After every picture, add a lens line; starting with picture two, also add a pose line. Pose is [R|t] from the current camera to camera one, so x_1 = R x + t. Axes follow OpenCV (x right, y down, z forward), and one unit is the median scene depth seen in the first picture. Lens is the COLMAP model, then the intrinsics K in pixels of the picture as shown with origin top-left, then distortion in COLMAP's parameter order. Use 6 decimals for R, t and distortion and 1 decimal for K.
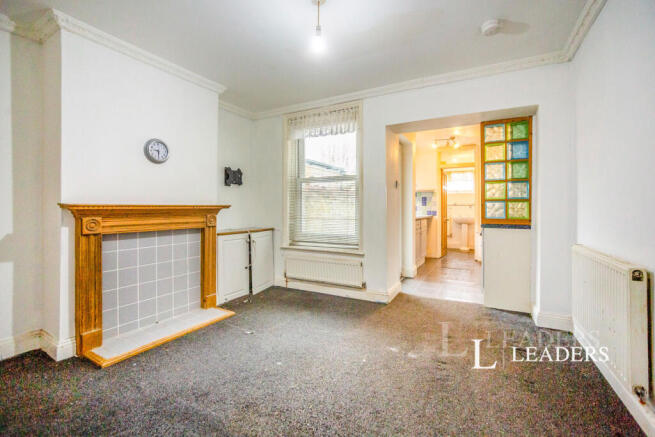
lens RADIAL K [[299.8, 0, 321.3], [0, 299.8, 205.6], [0, 0, 1]] dist [-0.022646, -0.000105]
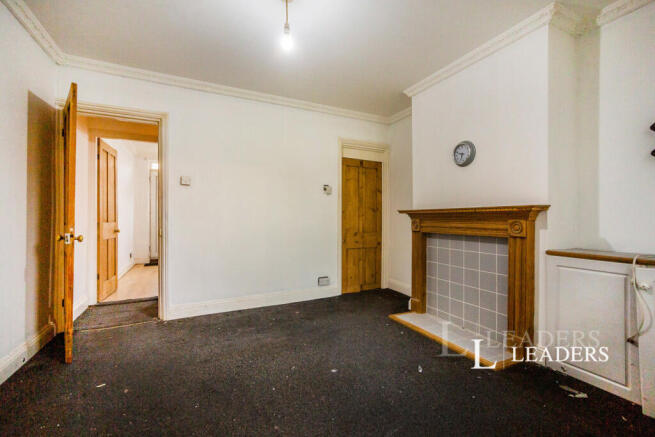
lens RADIAL K [[299.8, 0, 328.8], [0, 299.8, 218.0], [0, 0, 1]] dist [-0.022646, -0.000105]
pose [[-0.586439, 0.003742, -0.809985, 0.515418], [0.013260, 0.999900, -0.004981, 0.028253], [0.809885, -0.013661, -0.586430, 1.235337]]
